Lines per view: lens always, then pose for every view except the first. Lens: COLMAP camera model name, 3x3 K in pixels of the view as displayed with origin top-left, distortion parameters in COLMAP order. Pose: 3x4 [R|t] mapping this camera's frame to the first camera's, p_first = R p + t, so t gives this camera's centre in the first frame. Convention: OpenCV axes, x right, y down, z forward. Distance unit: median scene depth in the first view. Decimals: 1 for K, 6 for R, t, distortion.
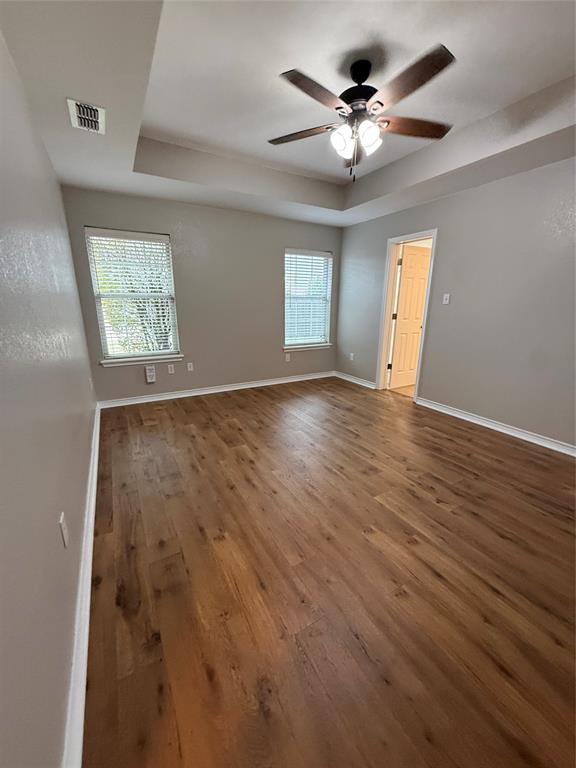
lens RADIAL K [[305.8, 0, 288.1], [0, 305.8, 380.5], [0, 0, 1]] dist [-0.000639, 0.000513]
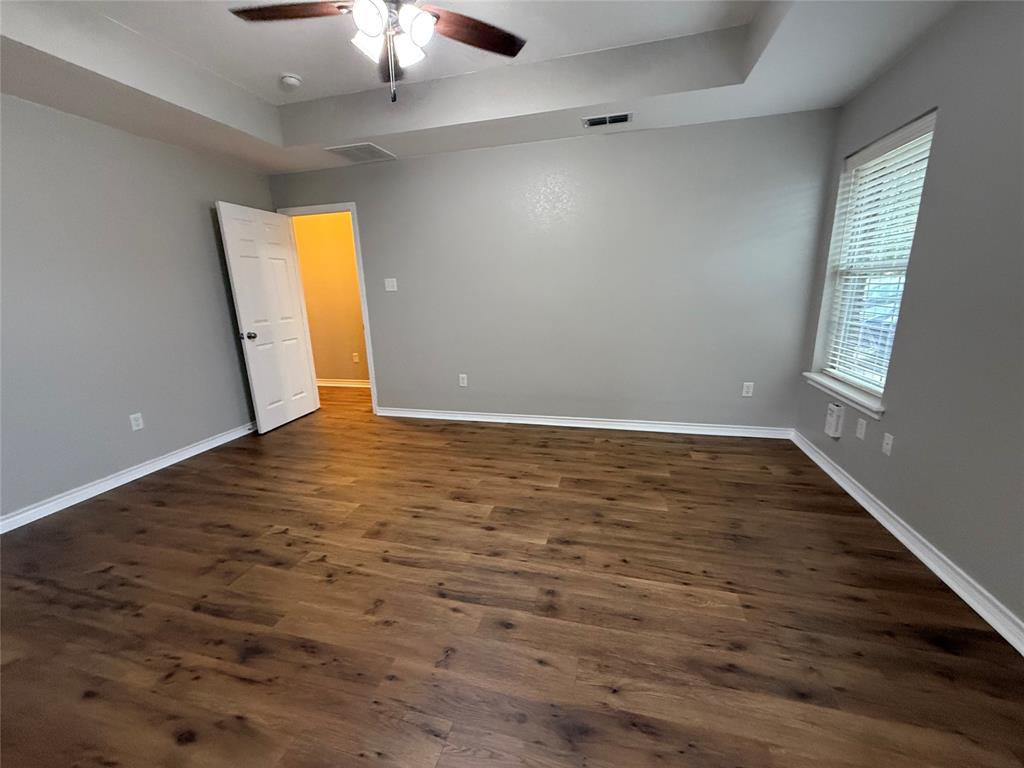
lens RADIAL K [[407.8, 0, 512.1], [0, 407.8, 380.5], [0, 0, 1]] dist [-0.000639, 0.000513]
pose [[-0.700543, 0.174910, -0.691843, 0.636487], [-0.156454, 0.908263, 0.388046, -0.427550], [0.696248, 0.380085, -0.608912, 1.642441]]
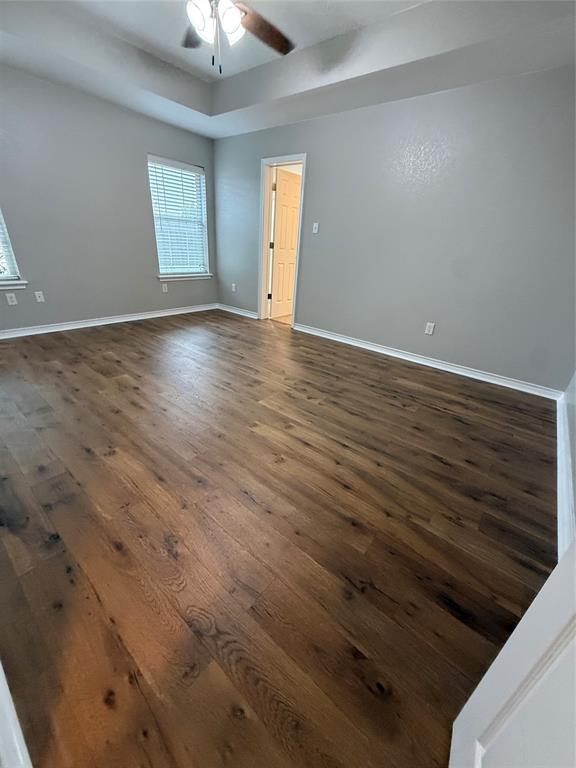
lens RADIAL K [[305.8, 0, 288.3], [0, 305.8, 380.0], [0, 0, 1]] dist [-0.000639, 0.000513]
pose [[0.933101, -0.100540, 0.345275, -0.000054], [0.035744, 0.981298, 0.189145, 0.075965], [-0.357834, -0.164150, 0.919244, -0.068641]]
